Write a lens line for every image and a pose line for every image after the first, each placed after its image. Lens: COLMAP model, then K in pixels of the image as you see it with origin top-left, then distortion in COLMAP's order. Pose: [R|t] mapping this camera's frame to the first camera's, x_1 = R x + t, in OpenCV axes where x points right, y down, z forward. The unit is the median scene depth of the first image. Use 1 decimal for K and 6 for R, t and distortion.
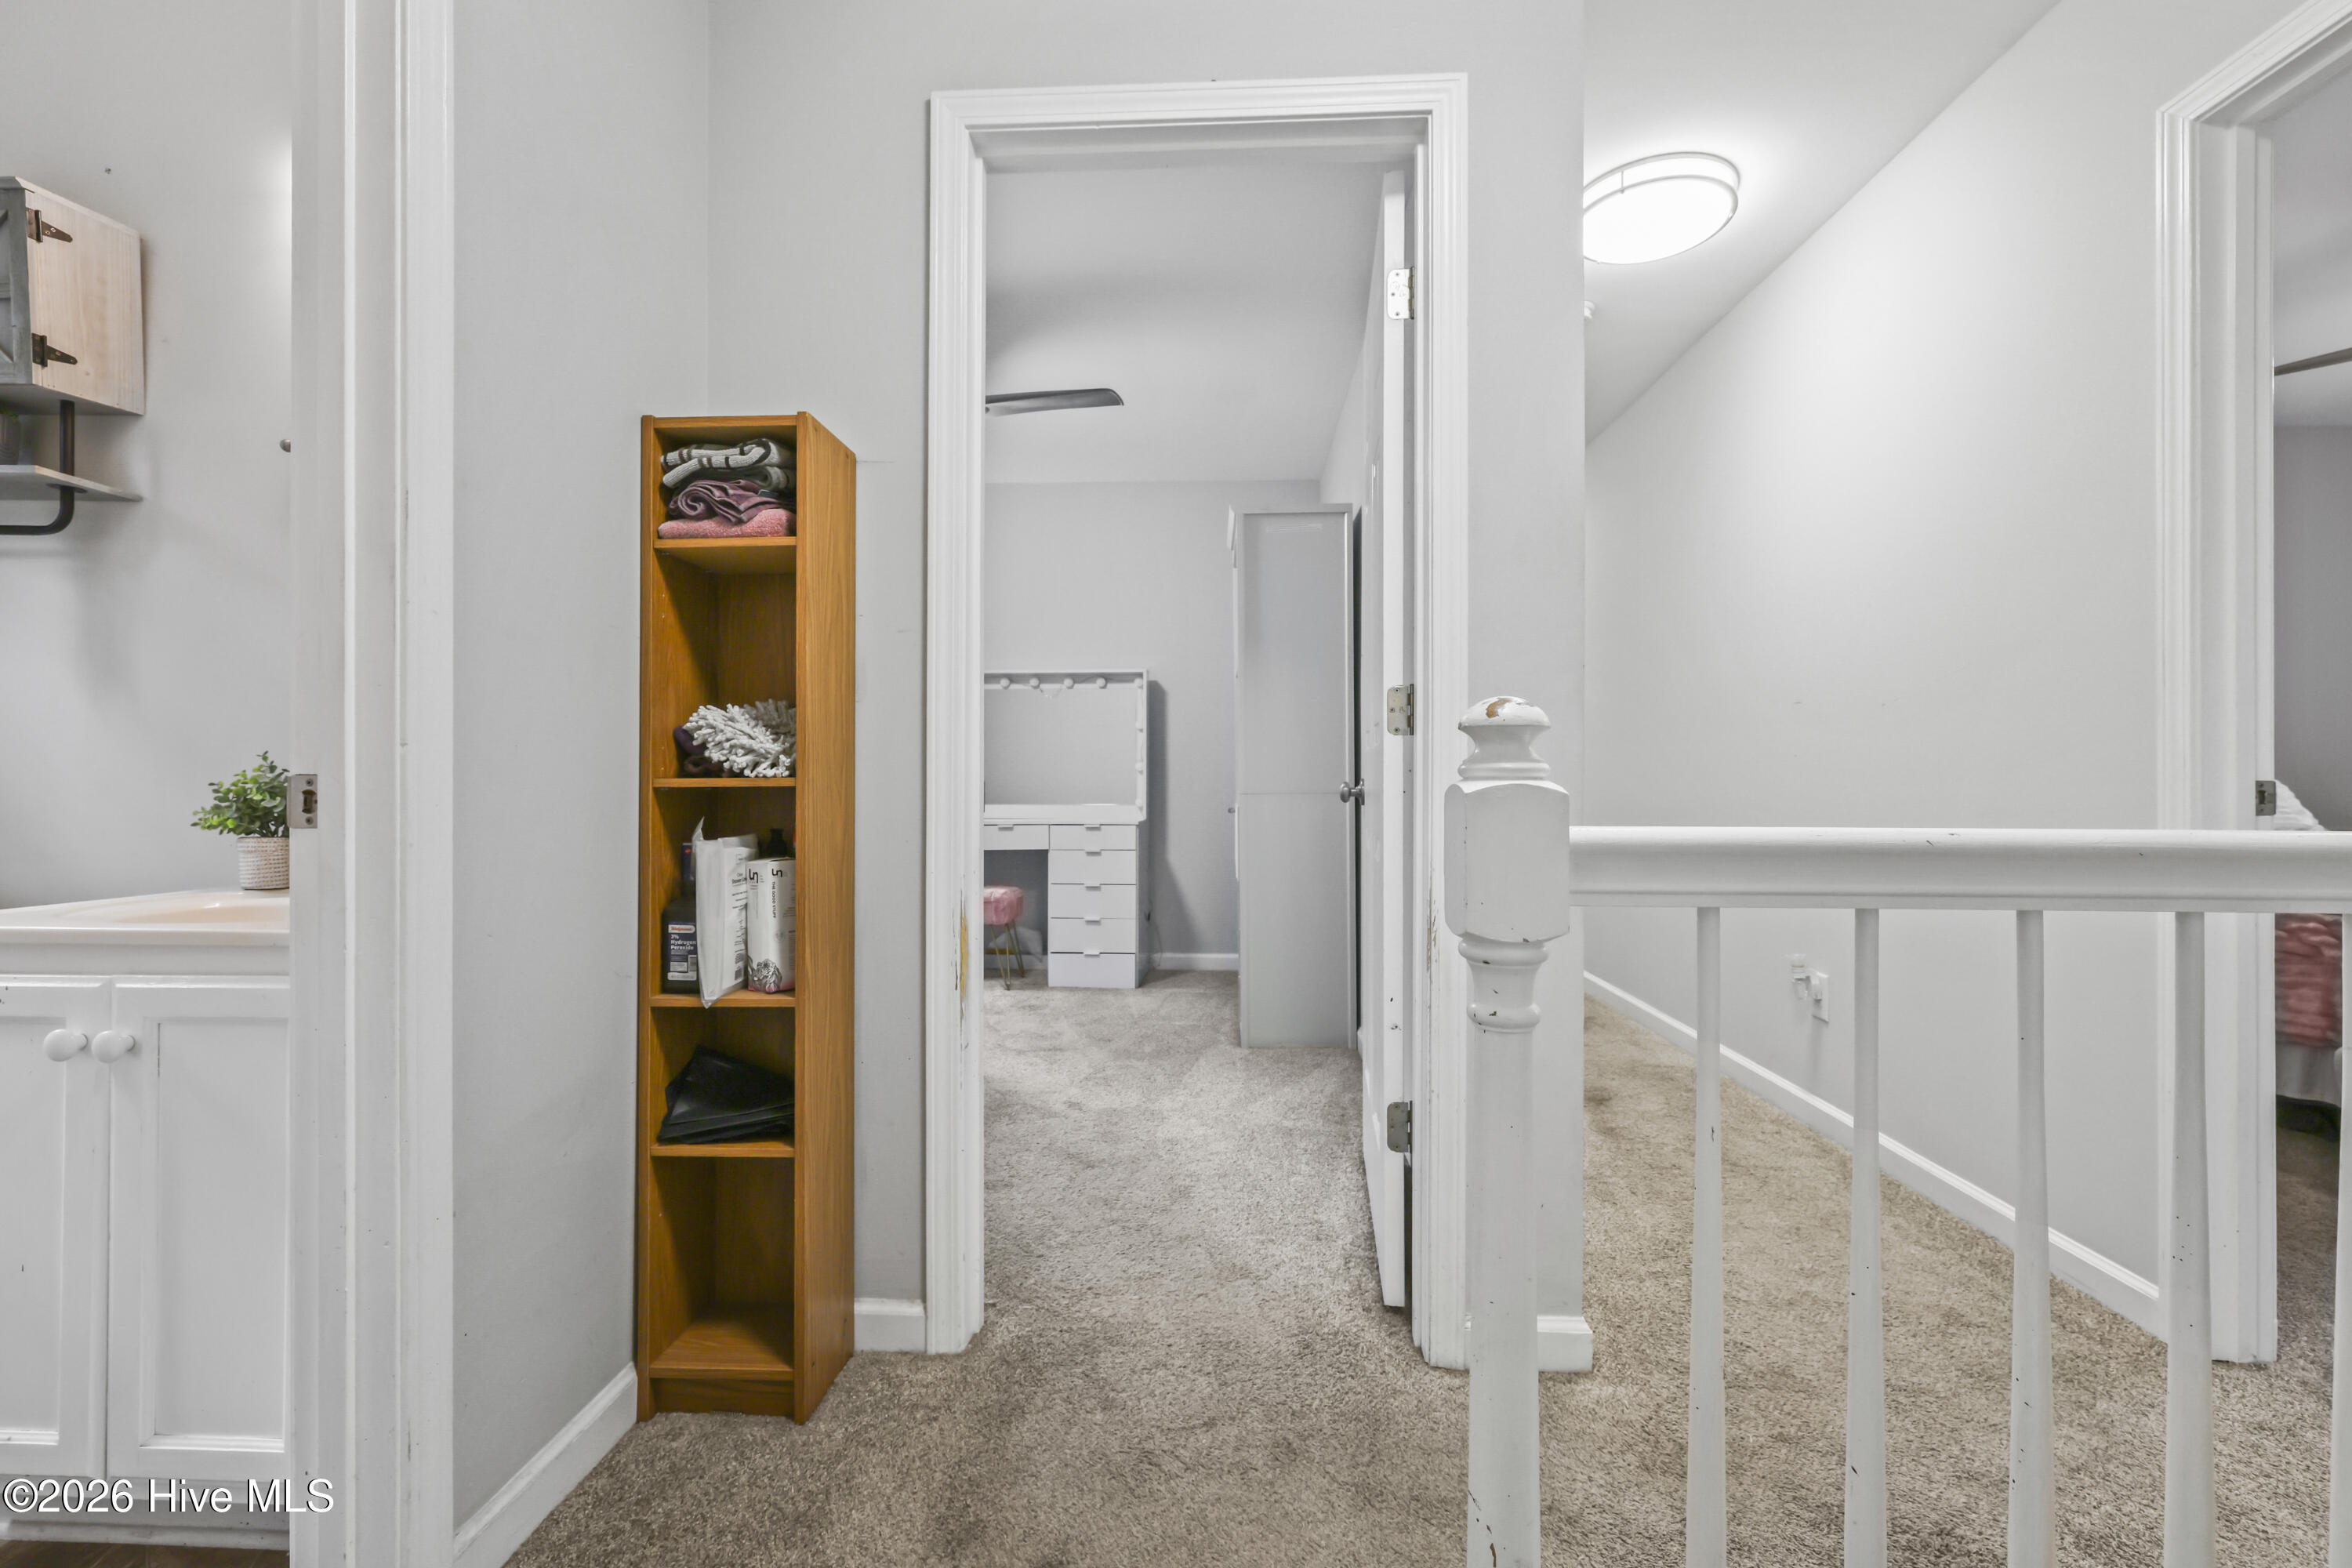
lens RADIAL K [[1013.7, 0, 1184.9], [0, 1013.7, 782.5], [0, 0, 1]] dist [0.001144, 0.000411]
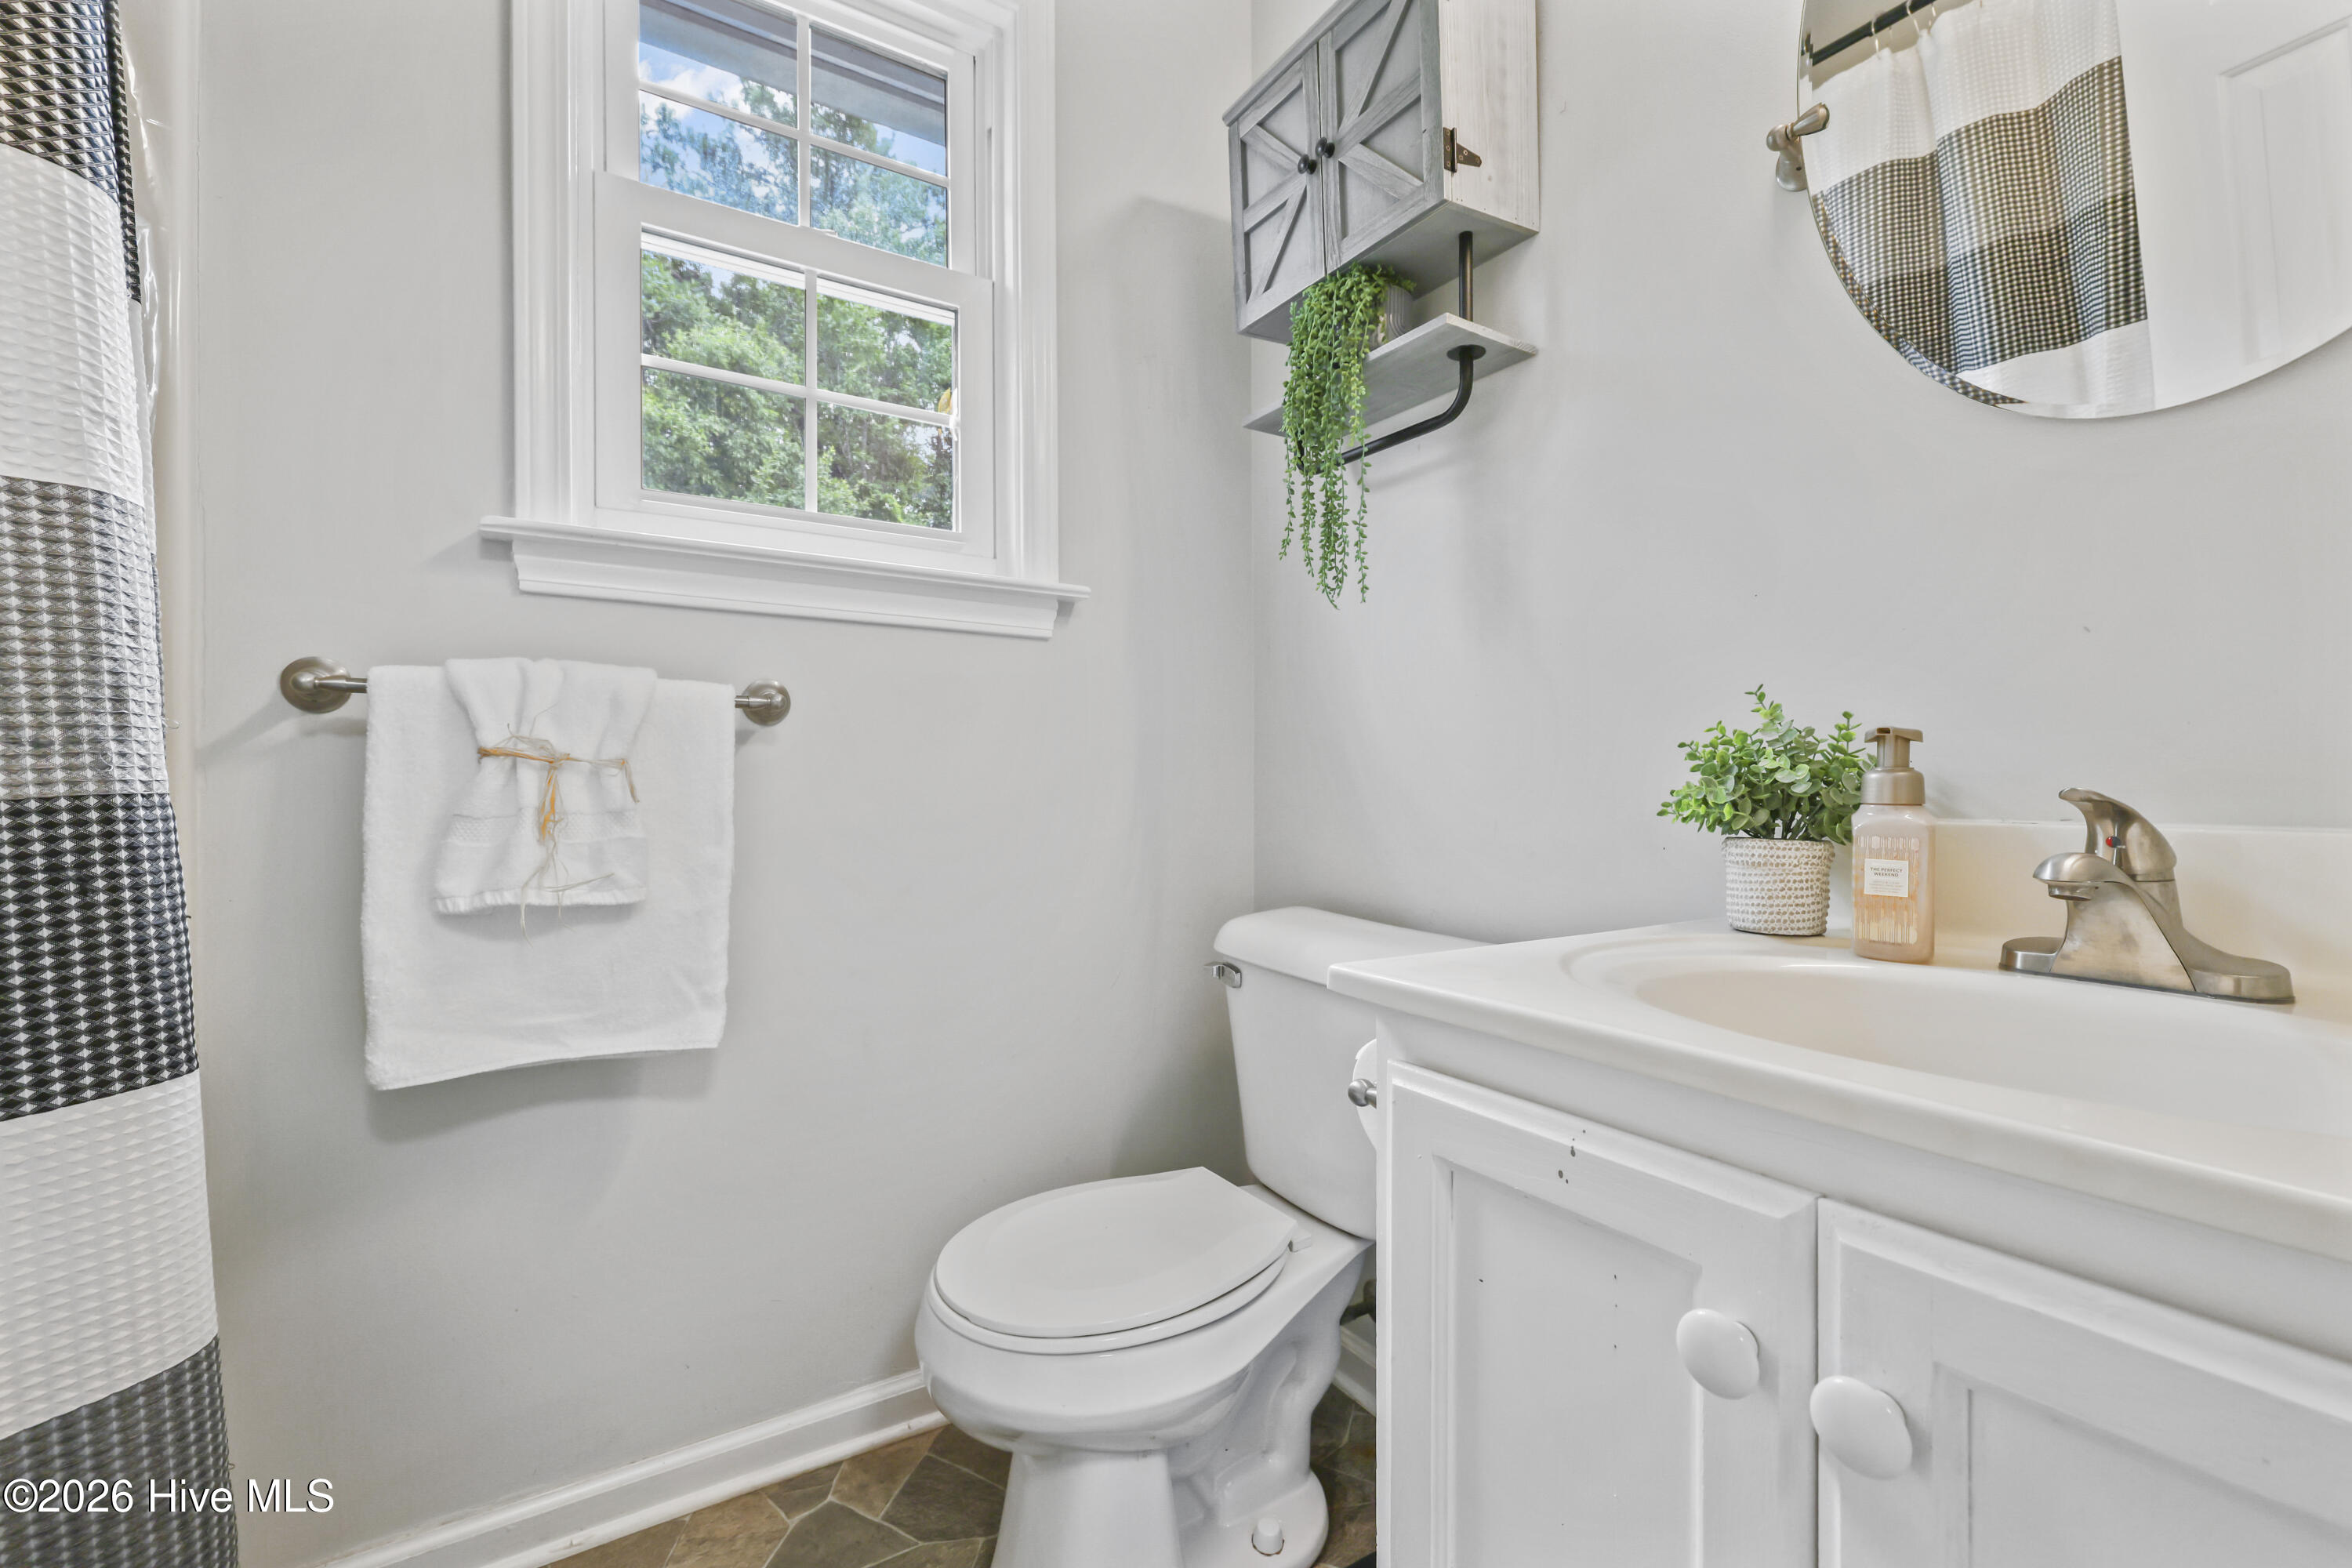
lens RADIAL K [[1013.7, 0, 1170.8], [0, 1013.7, 785.1], [0, 0, 1]] dist [0.001144, 0.000411]
pose [[0.562699, -0.006732, -0.826634, -0.642158], [0.006016, 0.999974, -0.004048, 0.025163], [0.826640, -0.002695, 0.562725, 0.427639]]
